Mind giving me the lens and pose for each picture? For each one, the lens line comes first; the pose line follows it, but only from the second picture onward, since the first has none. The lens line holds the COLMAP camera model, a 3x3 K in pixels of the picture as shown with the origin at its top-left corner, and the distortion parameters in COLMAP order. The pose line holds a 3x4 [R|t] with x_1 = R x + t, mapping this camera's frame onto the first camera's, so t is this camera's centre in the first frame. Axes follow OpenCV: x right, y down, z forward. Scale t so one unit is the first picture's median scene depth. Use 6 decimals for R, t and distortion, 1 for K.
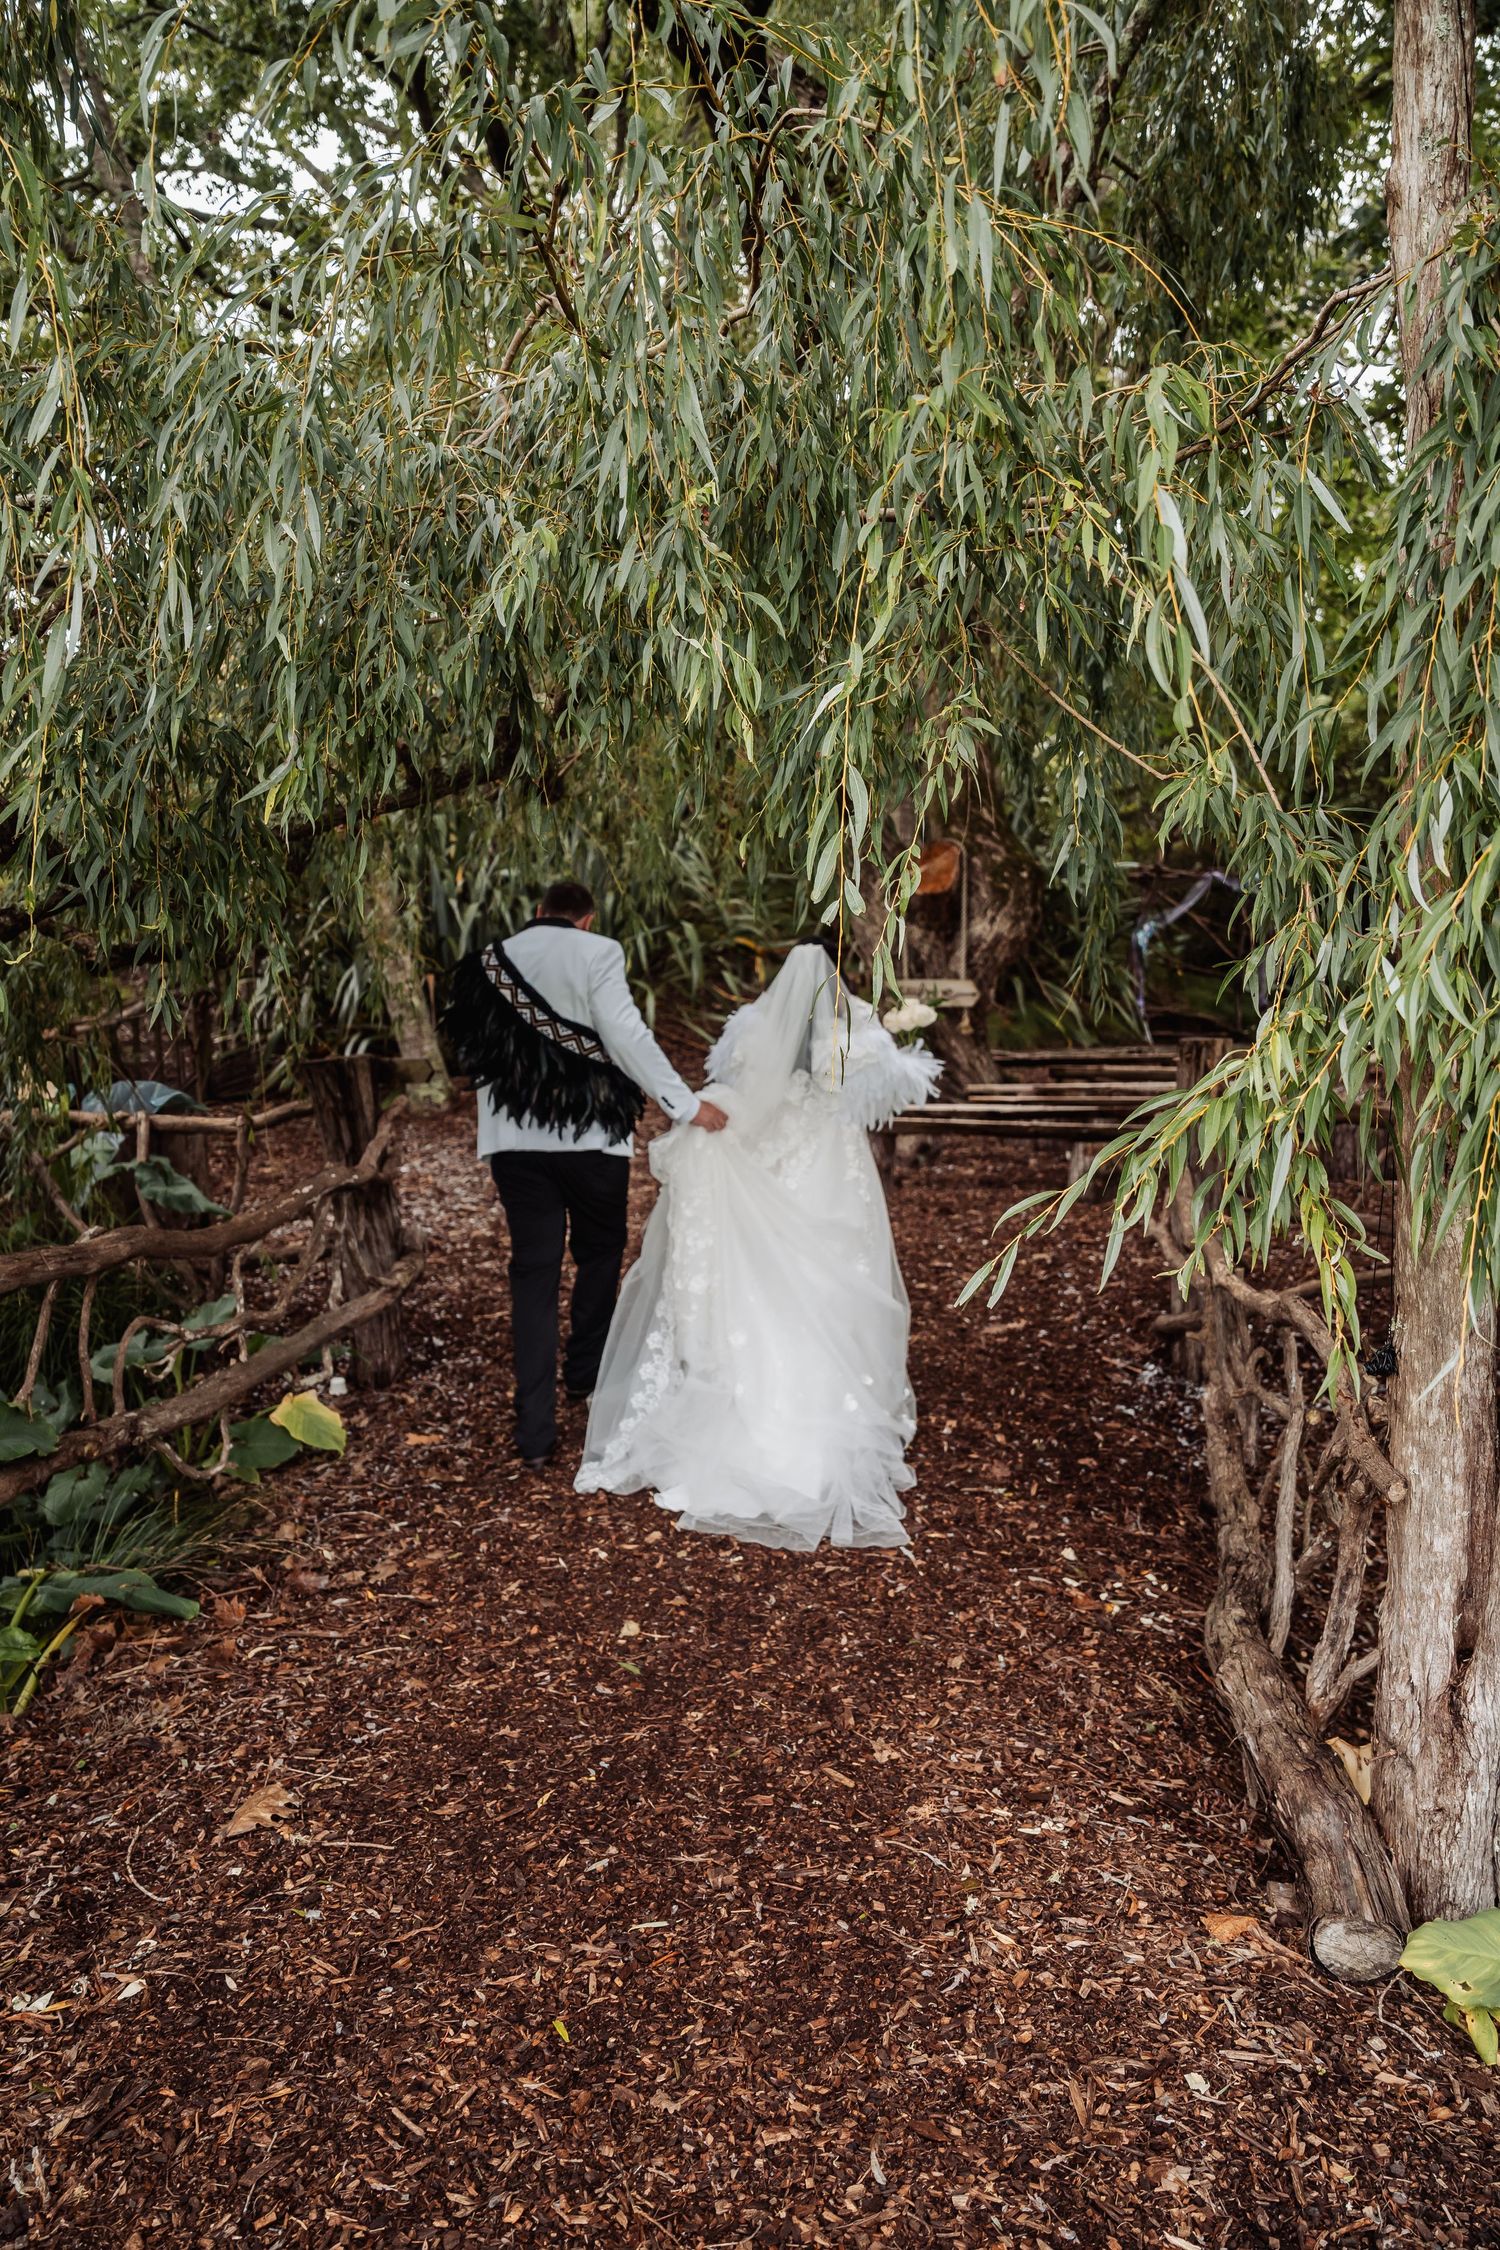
lens RADIAL K [[1576.3, 0, 755.1], [0, 1576.3, 1123.5], [0, 0, 1]] dist [-0.057438, -0.001166]
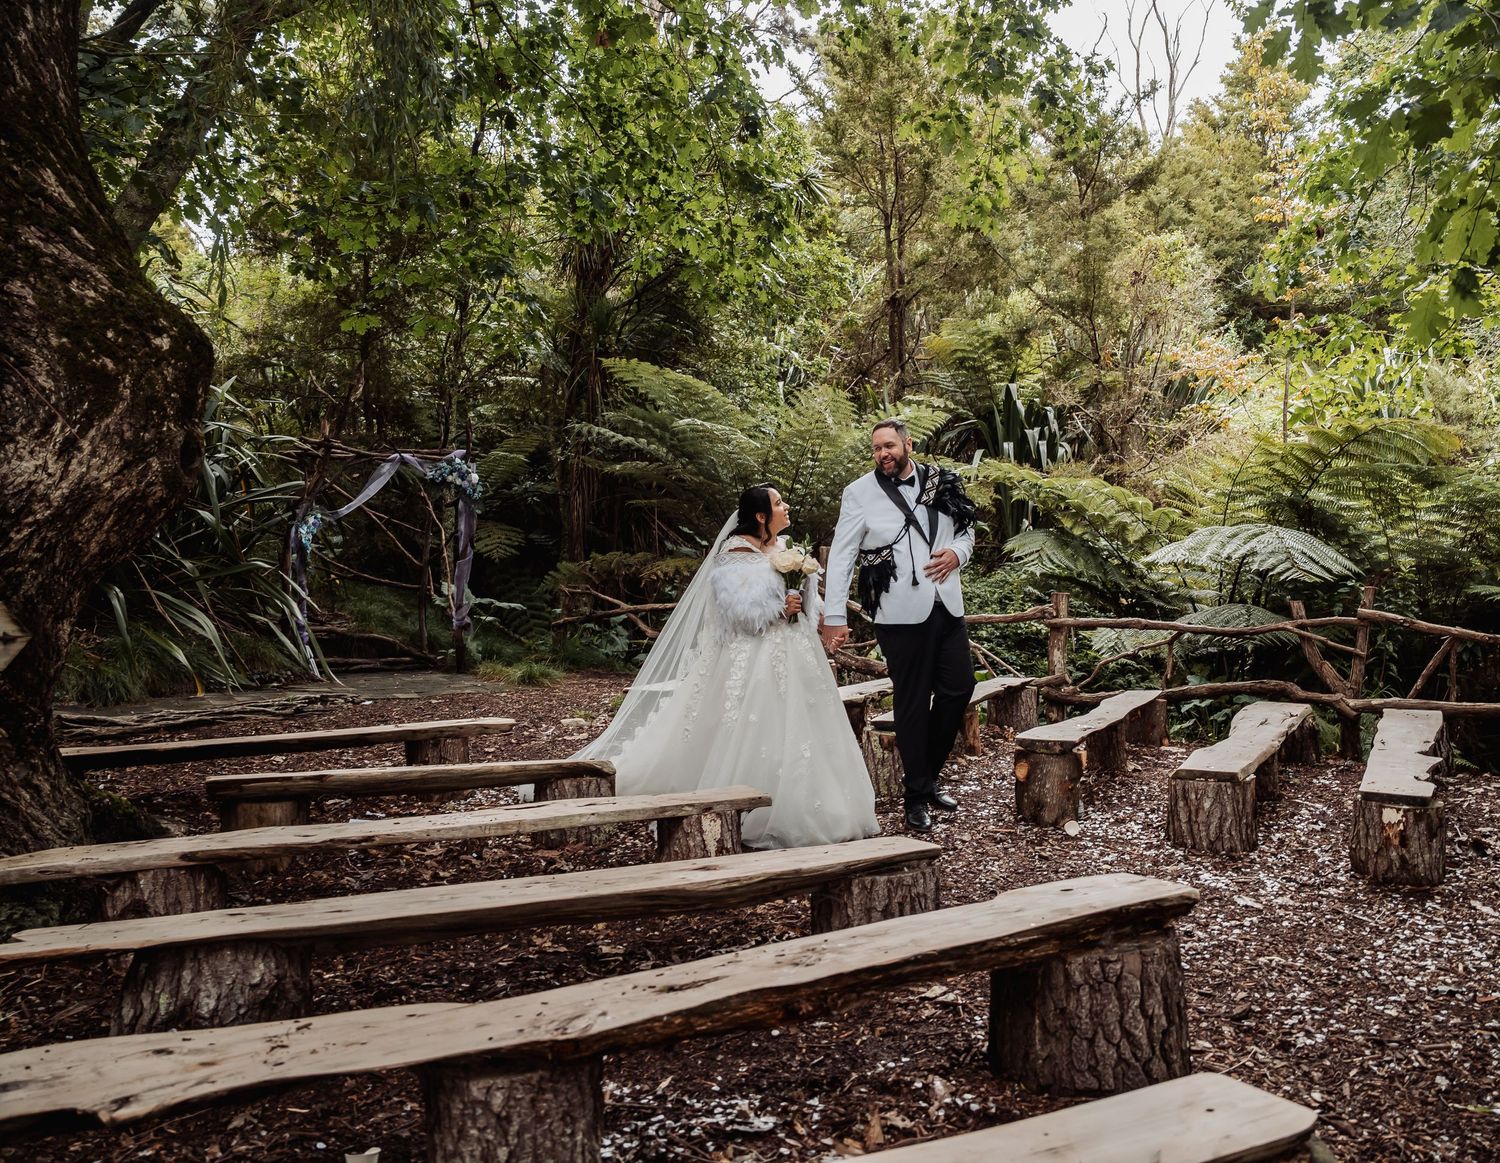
lens RADIAL K [[1210.7, 0, 867.9], [0, 1210.7, 576.3], [0, 0, 1]] dist [-0.079982, 0.060091]
pose [[0.737564, 0.021305, 0.674941, 0.099639], [0.045291, 0.995691, -0.080923, -0.064625], [-0.673757, 0.090255, 0.733420, 0.650345]]
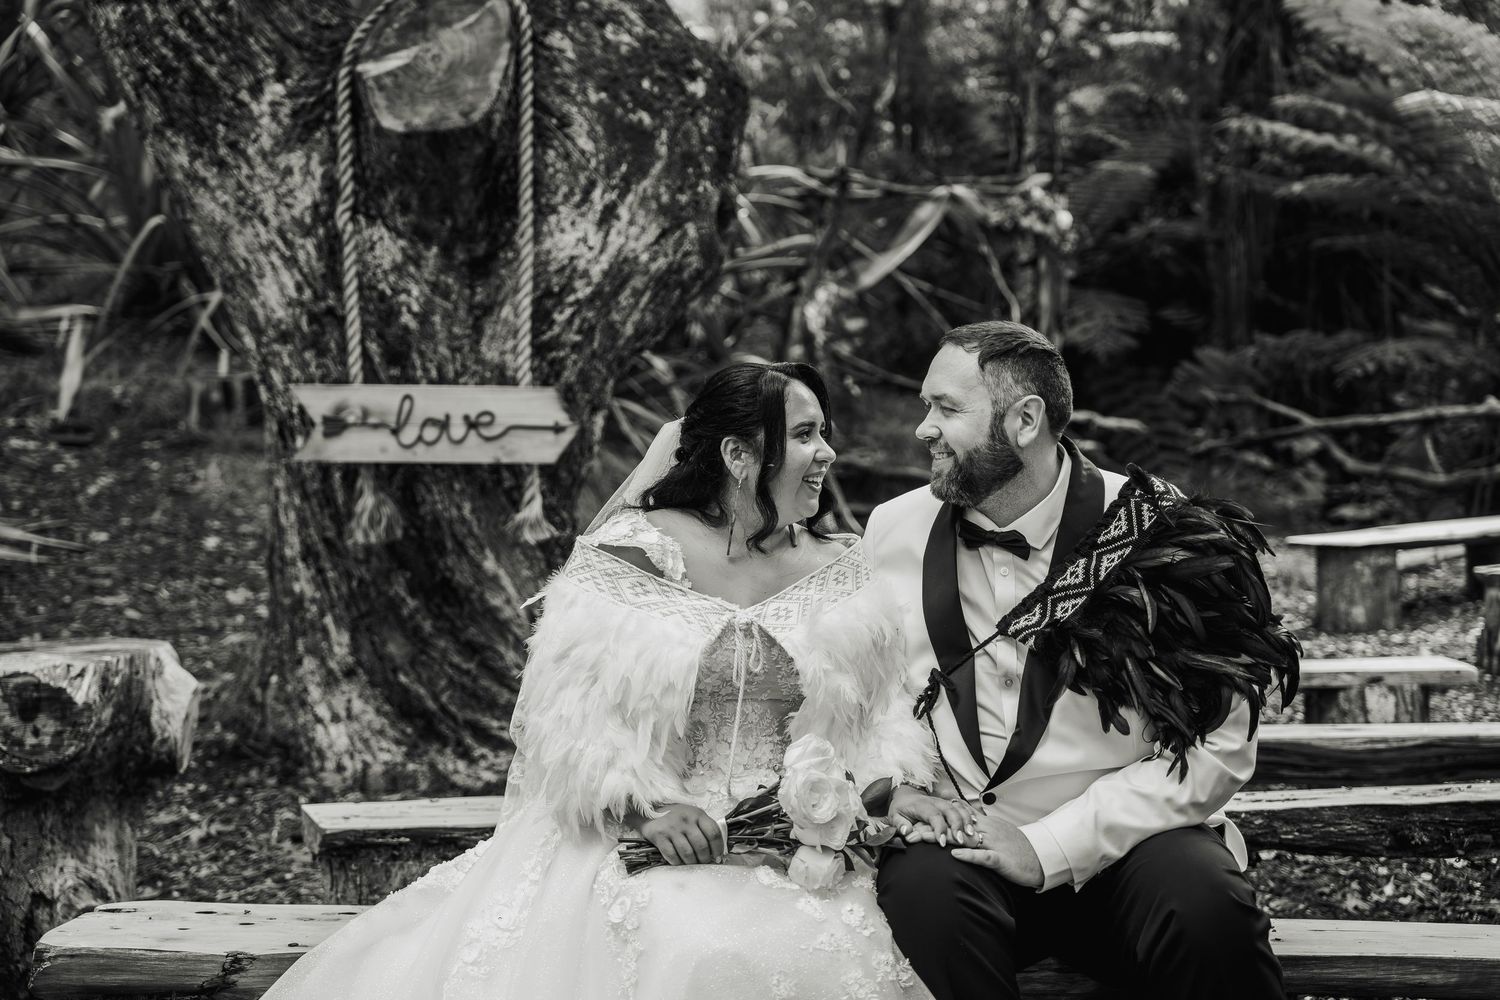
lens RADIAL K [[2317.6, 0, 728.8], [0, 2317.6, 500.6], [0, 0, 1]] dist [0.220373, 0.000000]
pose [[0.961657, -0.001094, 0.274252, 0.035098], [0.015275, 0.998653, -0.049578, -0.040217], [-0.273829, 0.051866, 0.960379, 0.496736]]
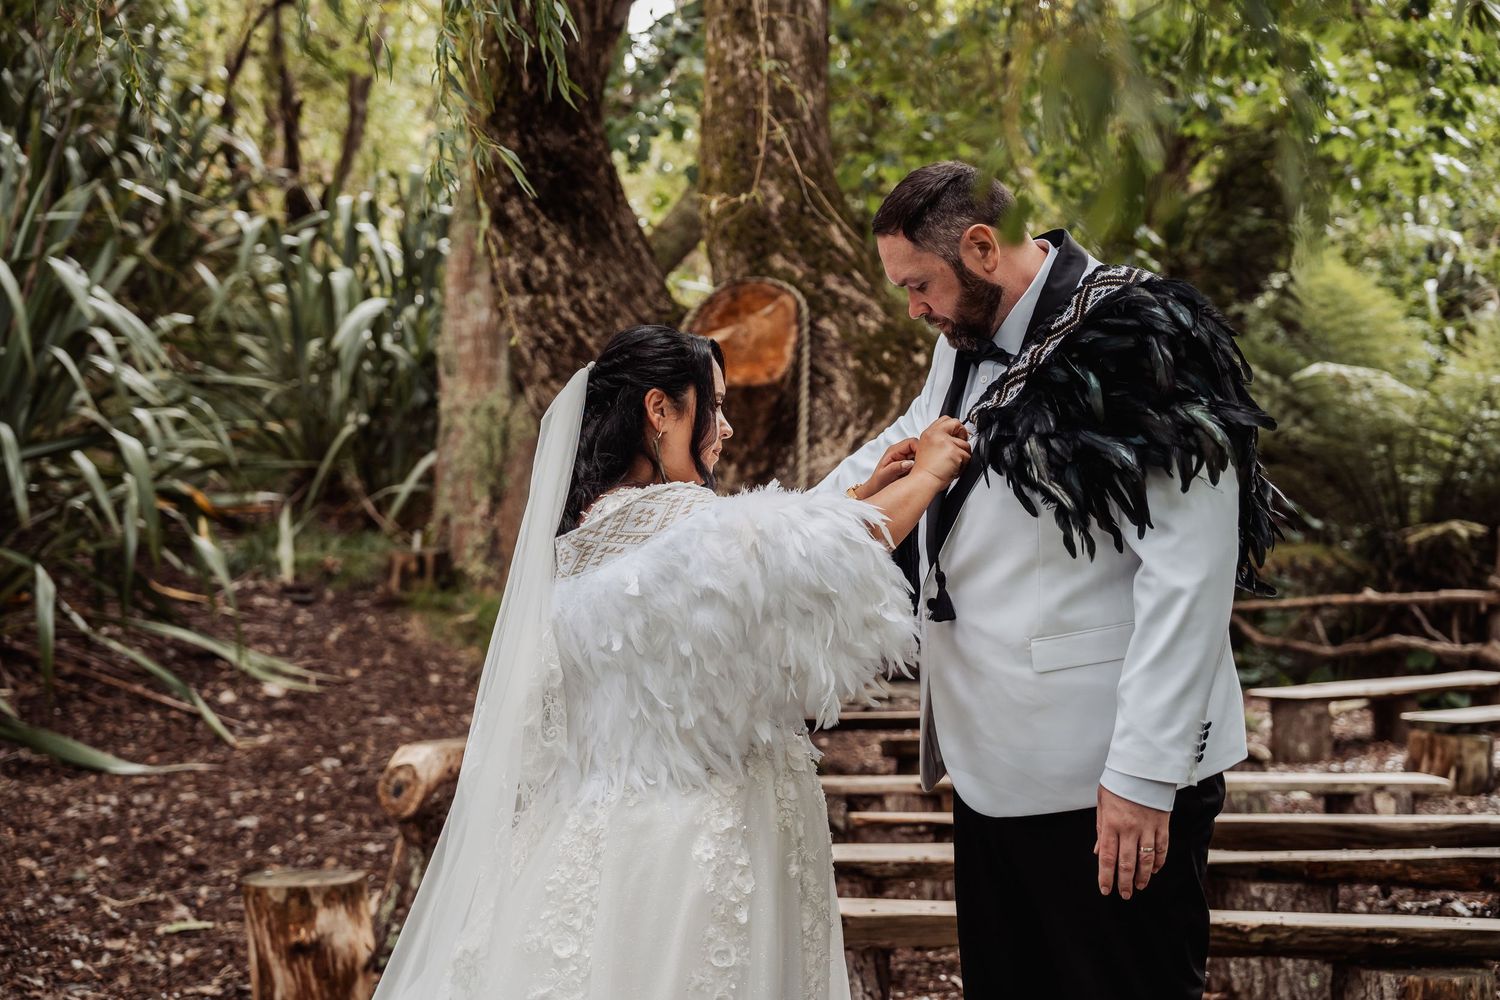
lens RADIAL K [[2002.5, 0, 736.7], [0, 2002.5, 498.8], [0, 0, 1]] dist [0.123808, 0.000000]
pose [[0.941249, 0.044393, 0.334784, -0.093719], [-0.000041, 0.991337, -0.131339, -0.030144], [-0.337714, 0.123609, 0.933097, 0.424160]]
